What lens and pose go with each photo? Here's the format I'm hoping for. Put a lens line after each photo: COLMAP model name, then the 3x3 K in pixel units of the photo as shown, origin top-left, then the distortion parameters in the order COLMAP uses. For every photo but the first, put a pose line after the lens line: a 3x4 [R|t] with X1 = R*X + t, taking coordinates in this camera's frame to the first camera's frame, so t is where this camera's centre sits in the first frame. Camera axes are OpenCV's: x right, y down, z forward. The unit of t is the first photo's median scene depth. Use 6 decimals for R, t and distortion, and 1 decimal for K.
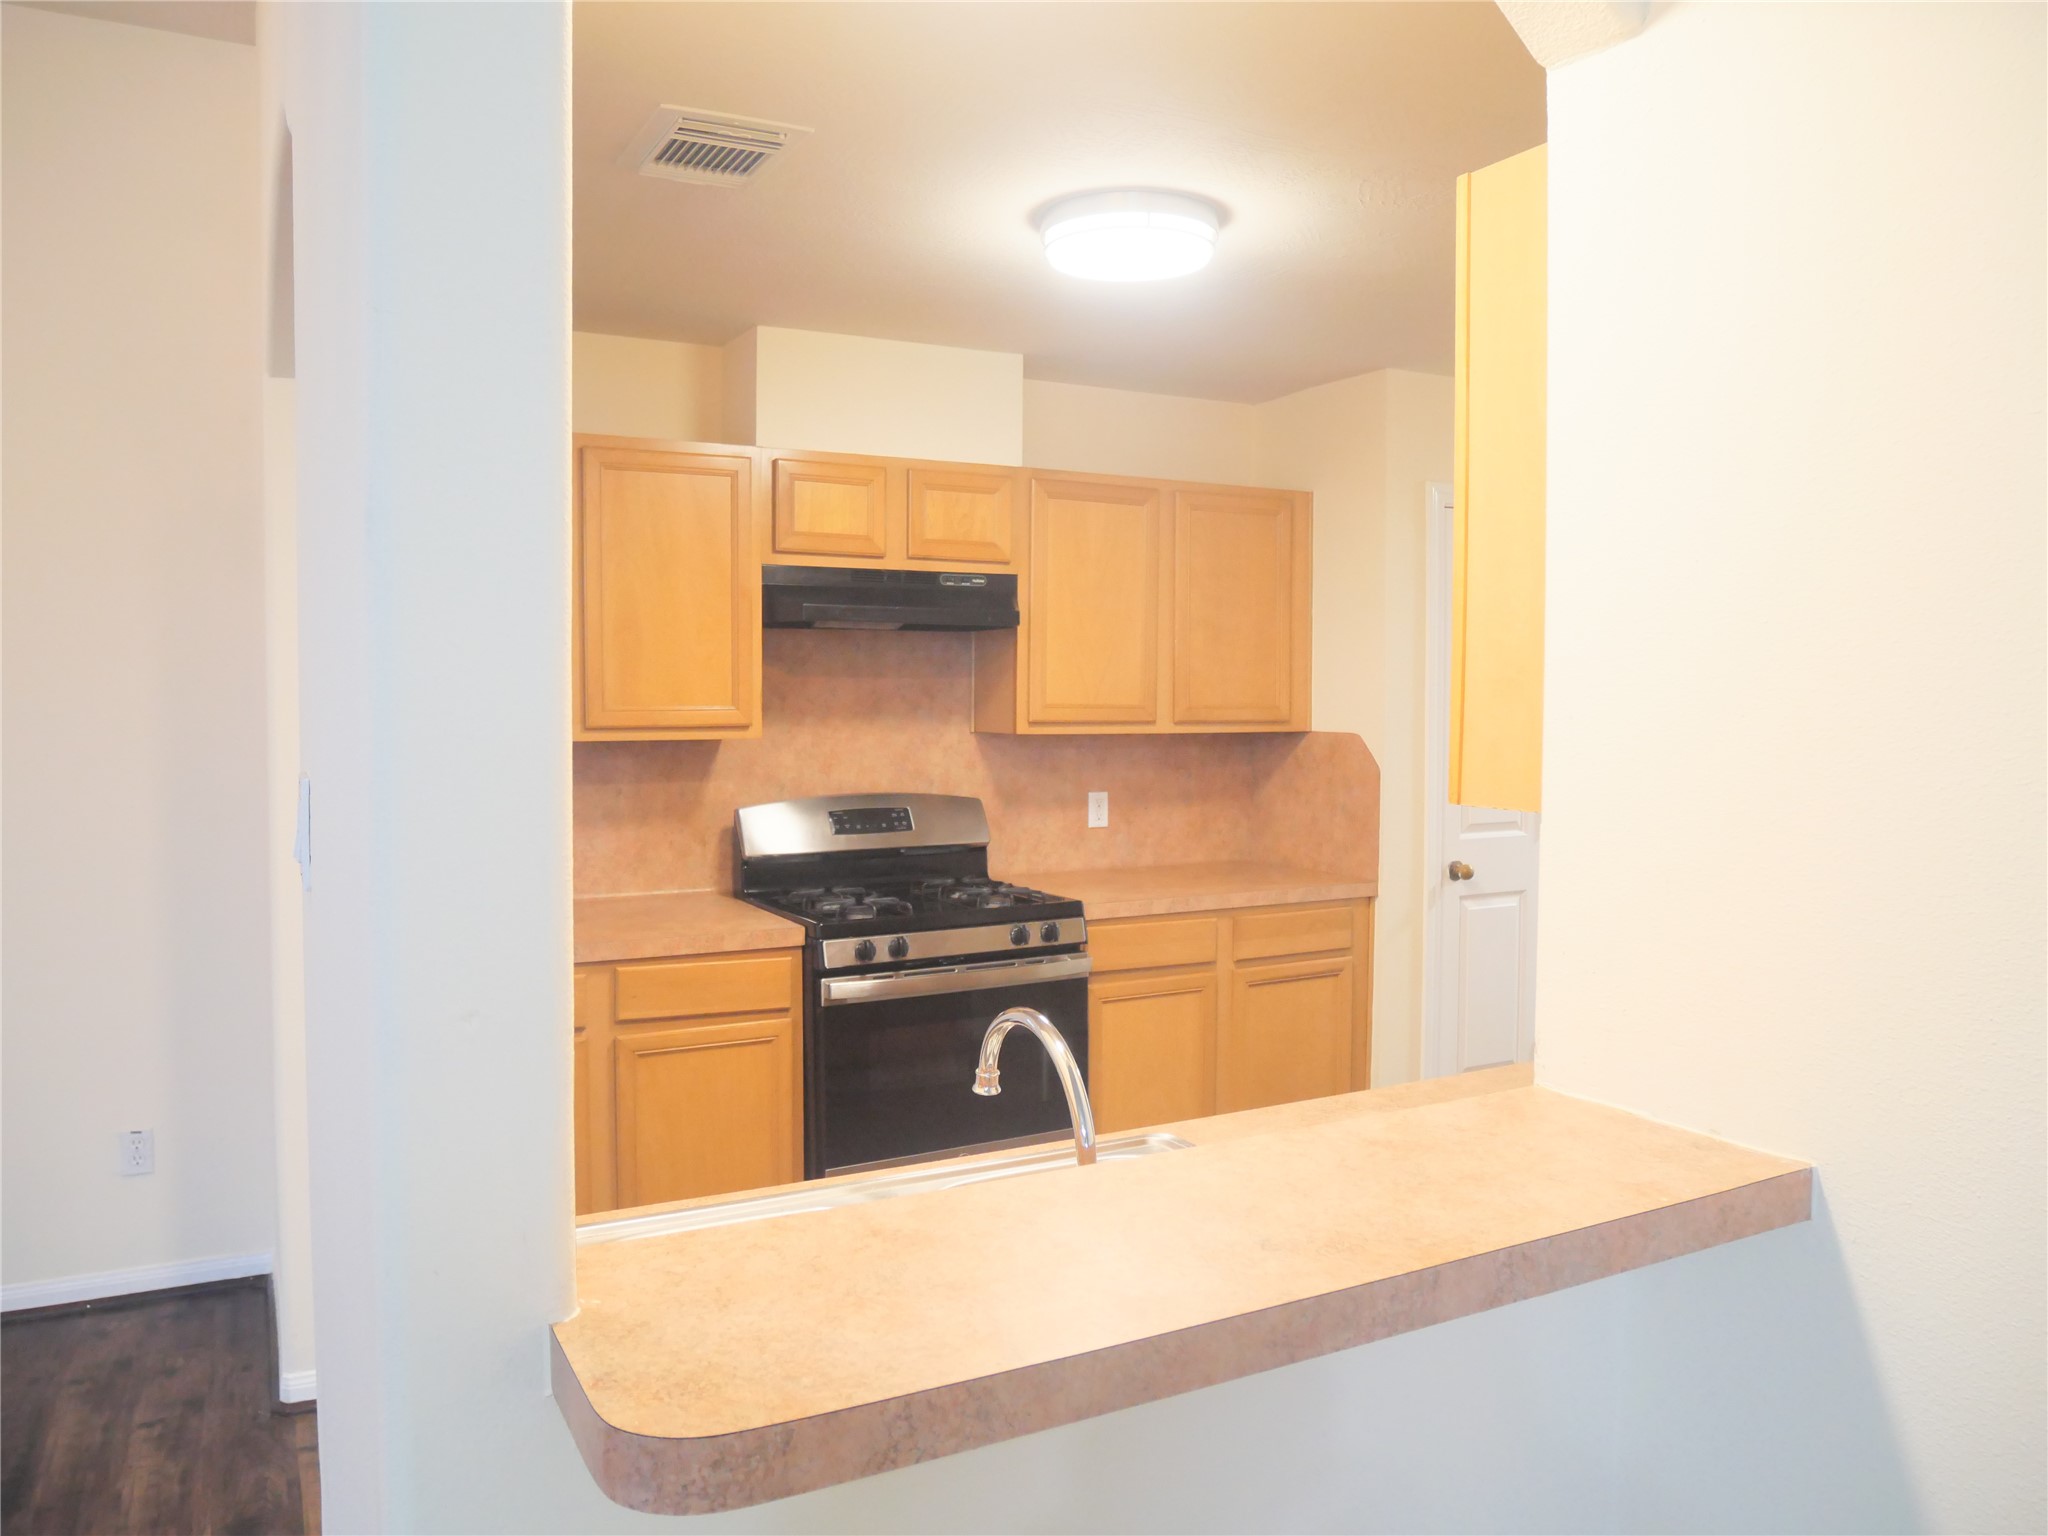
lens RADIAL K [[1500.6, 0, 1027.2], [0, 1500.6, 777.8], [0, 0, 1]] dist [-0.075970, 0.032671]
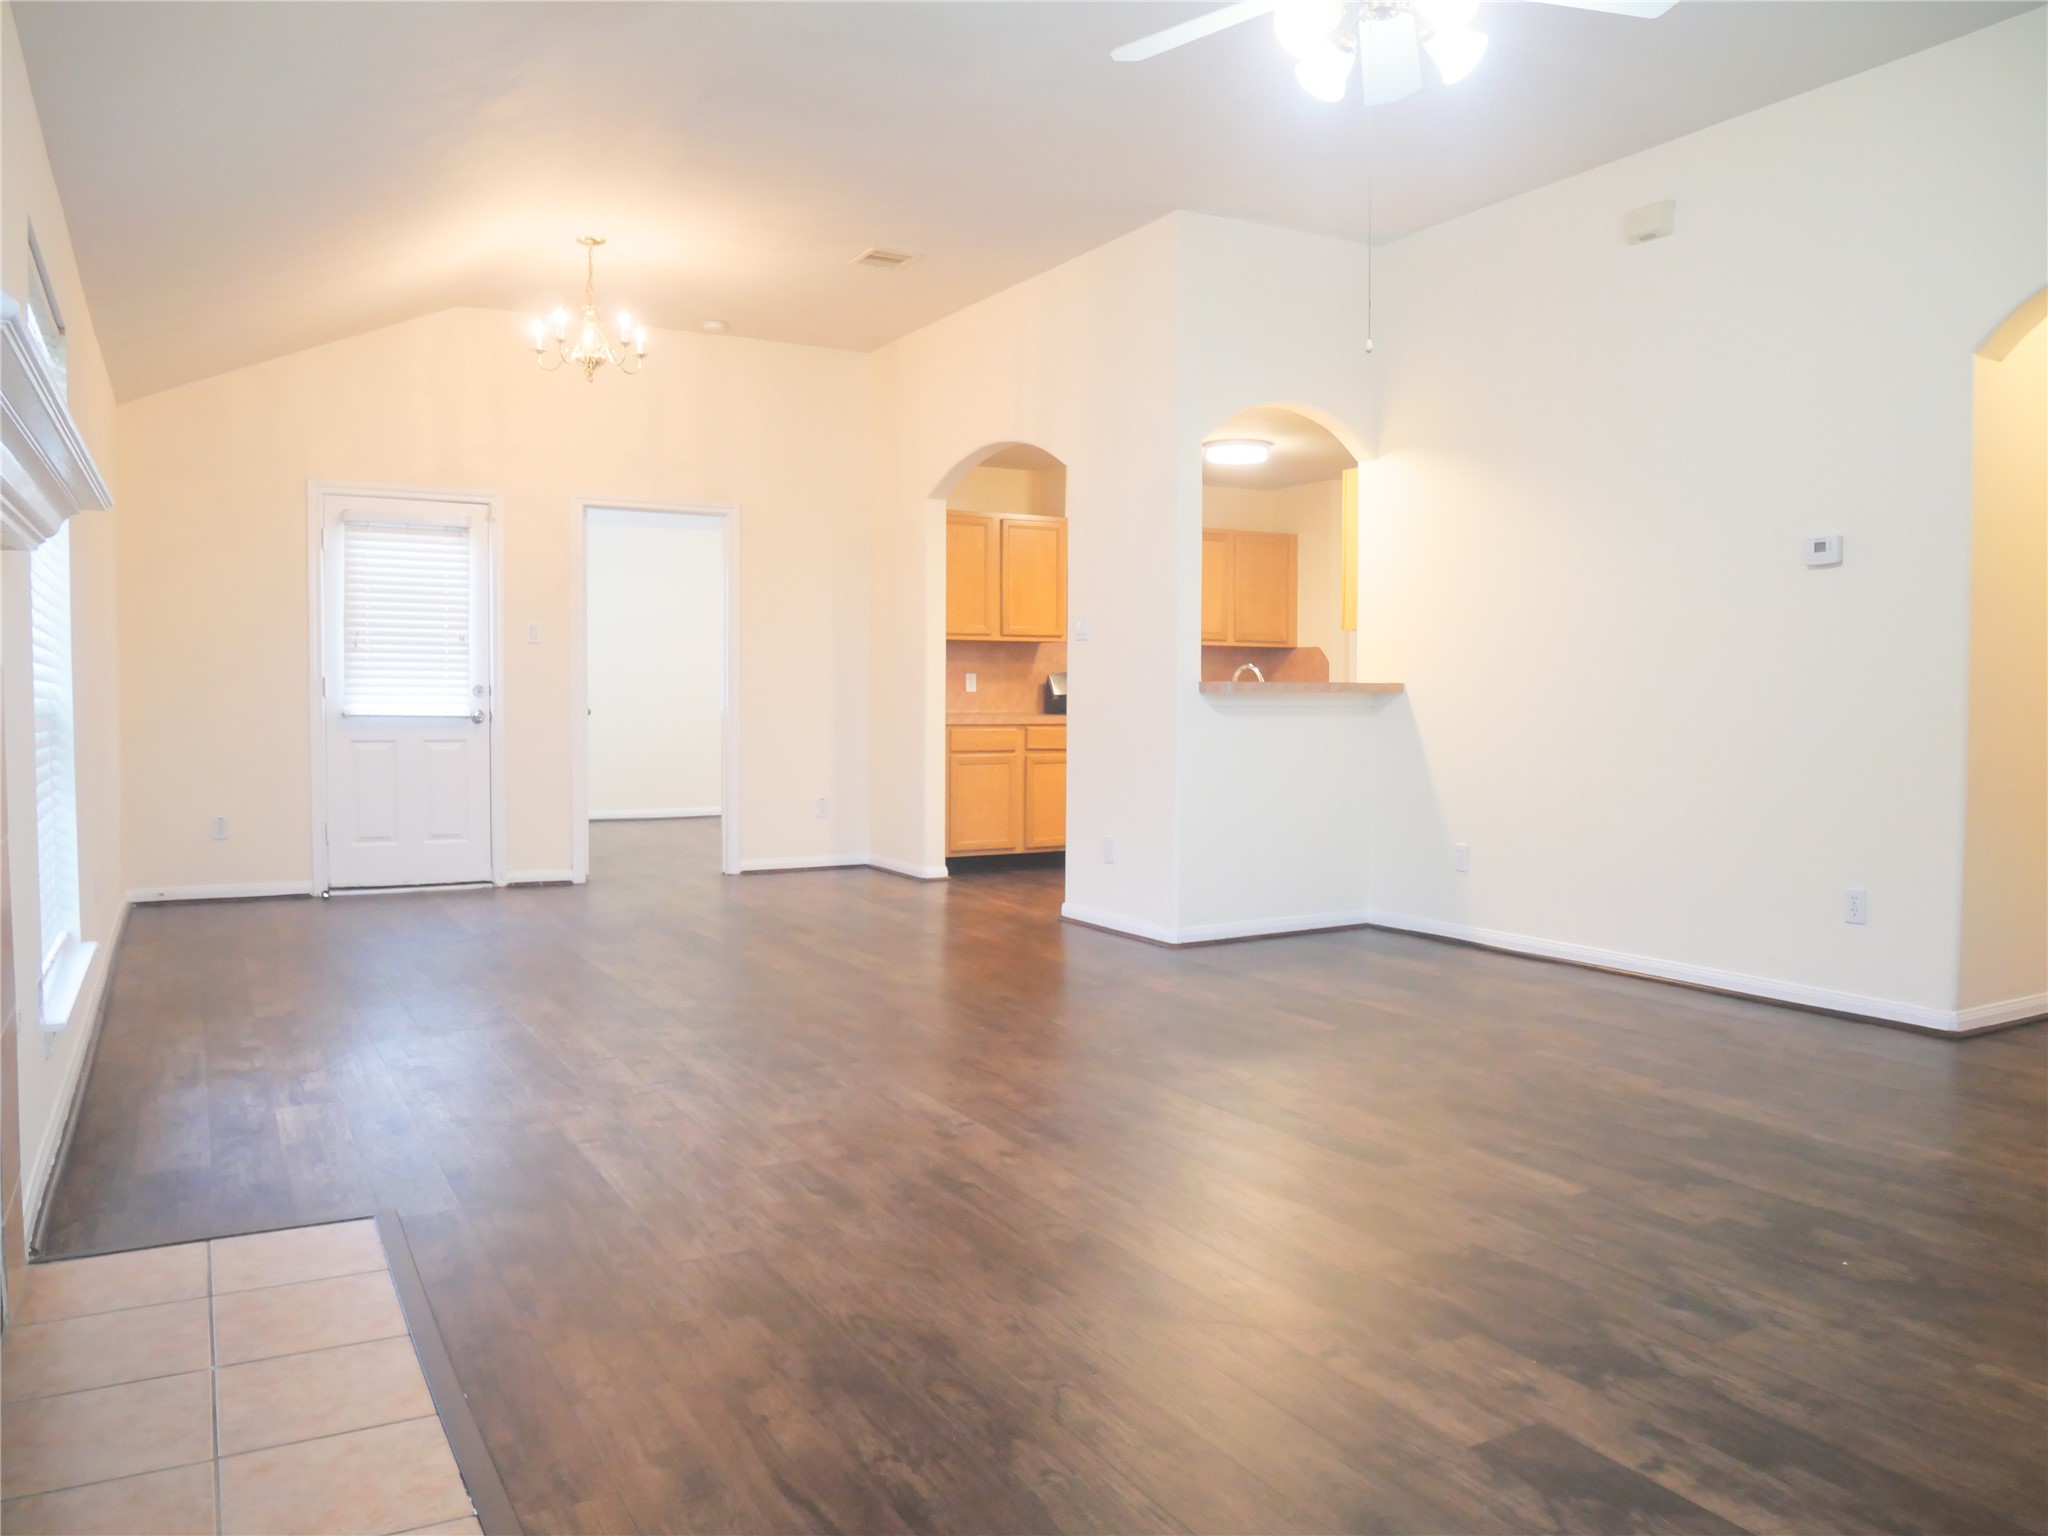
lens RADIAL K [[1500.6, 0, 1022.7], [0, 1500.6, 773.0], [0, 0, 1]] dist [-0.075970, 0.032671]
pose [[0.999820, -0.000881, 0.018937, -0.277130], [0.000939, 0.999995, -0.003043, 0.178400], [-0.018934, 0.003060, 0.999816, -1.286810]]
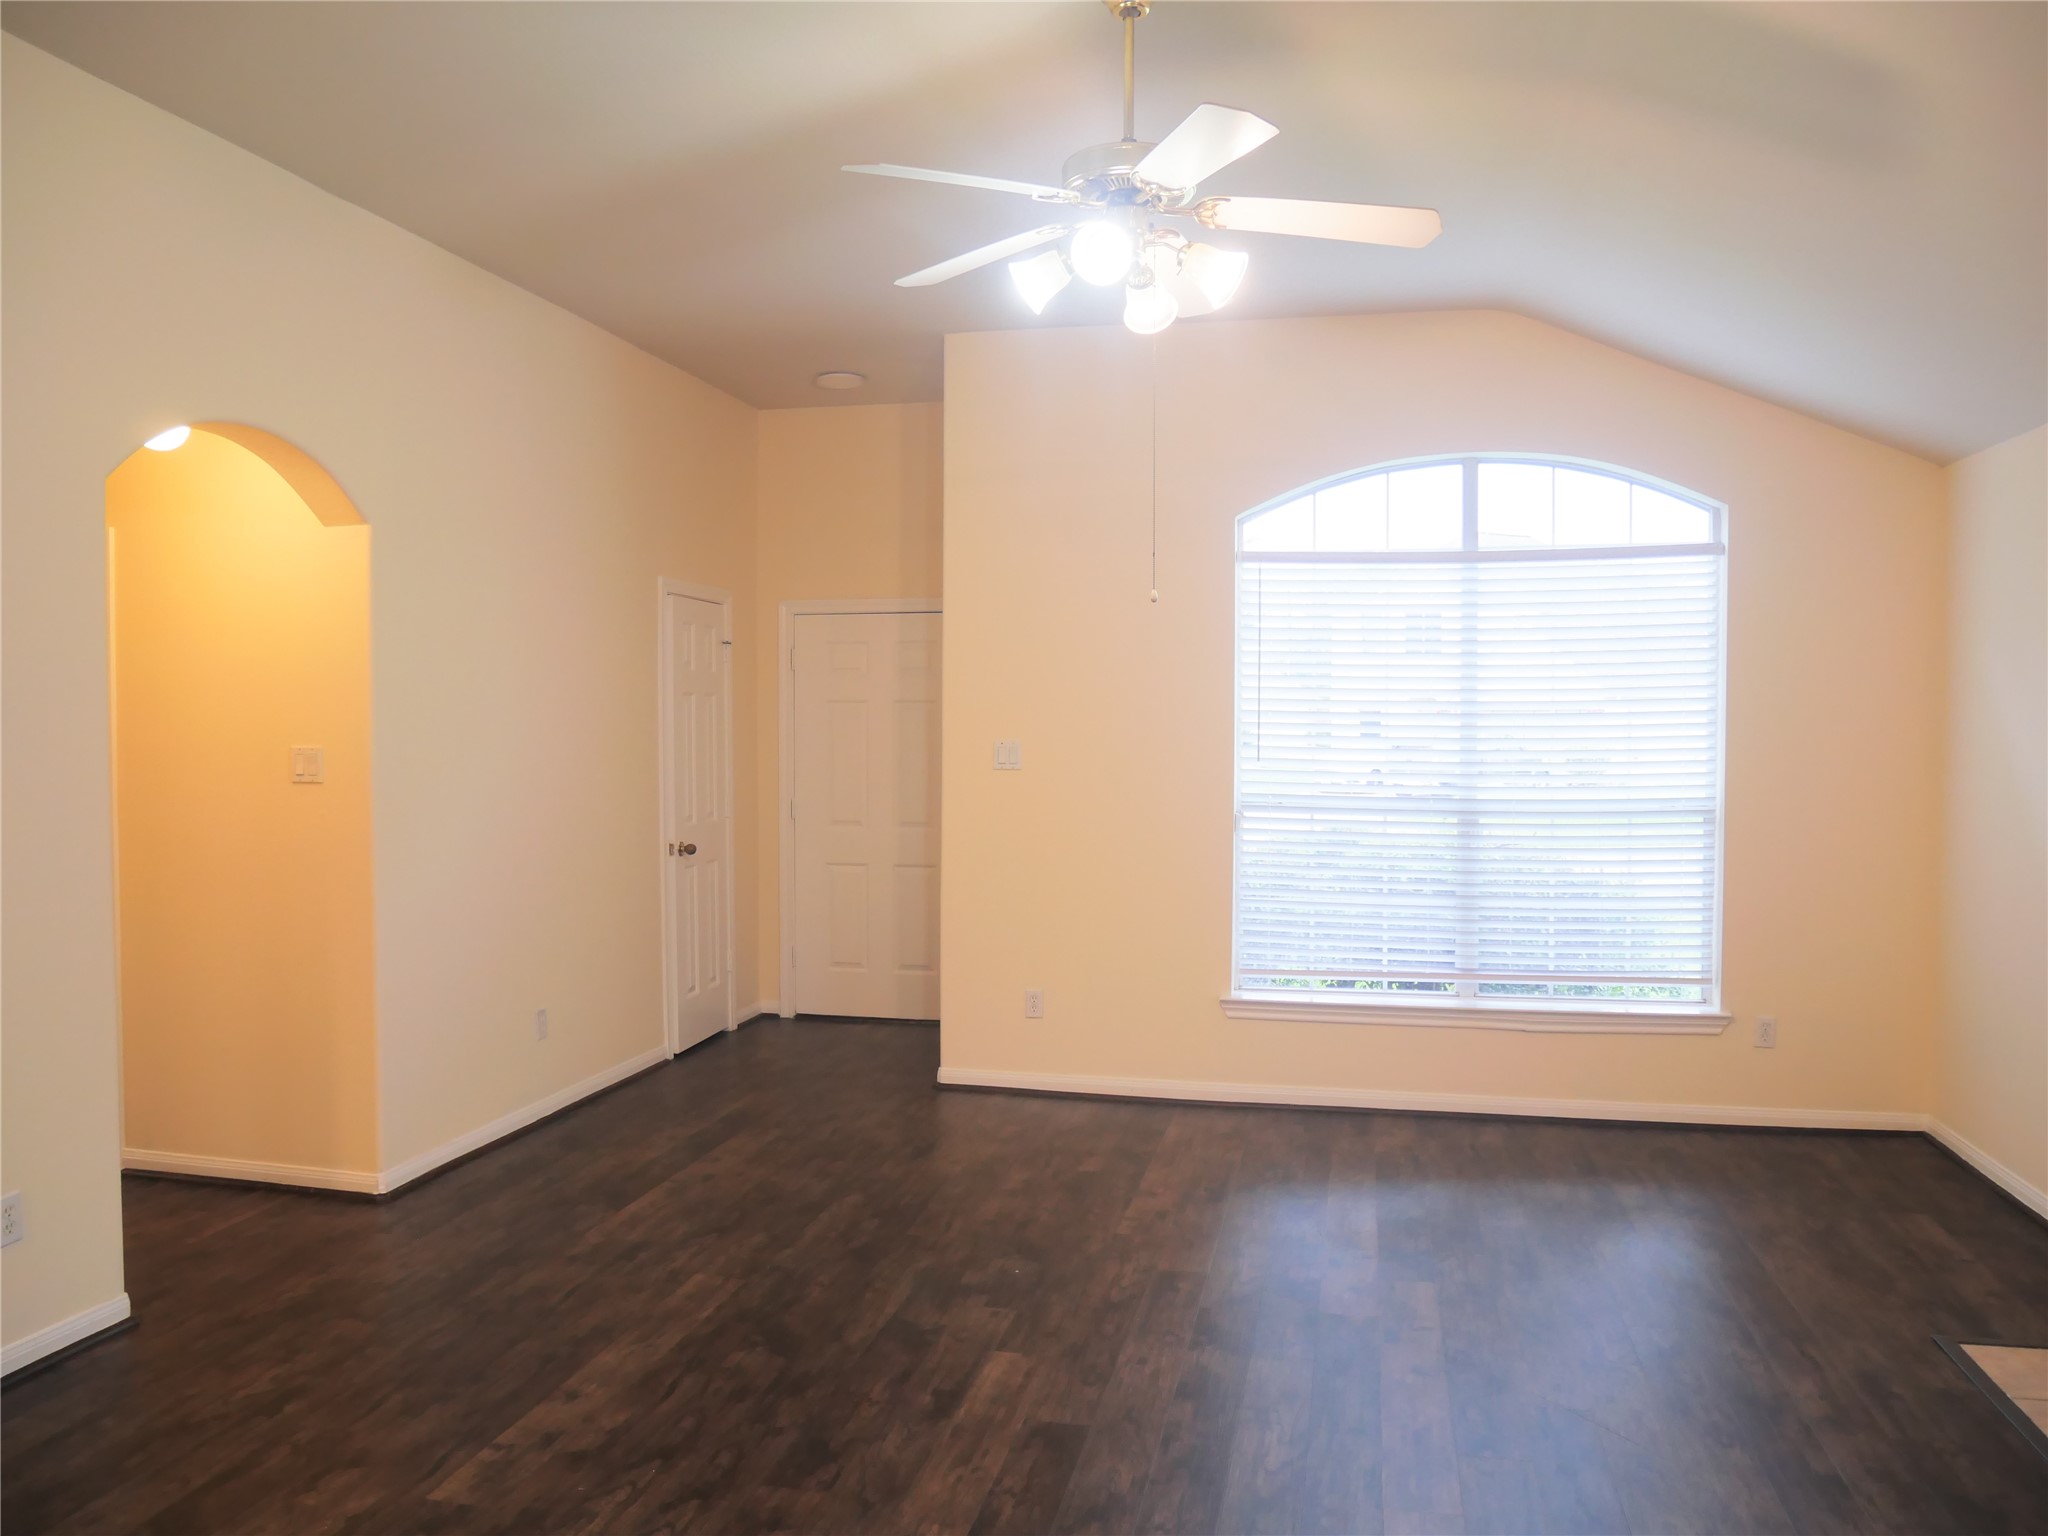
lens RADIAL K [[1500.6, 0, 1024.0], [0, 1500.6, 770.9], [0, 0, 1]] dist [-0.075970, 0.032671]
pose [[-0.754206, -0.026574, 0.656100, -0.539699], [0.028888, 0.996871, 0.073584, -0.007268], [-0.656003, 0.074451, -0.751078, 0.070184]]
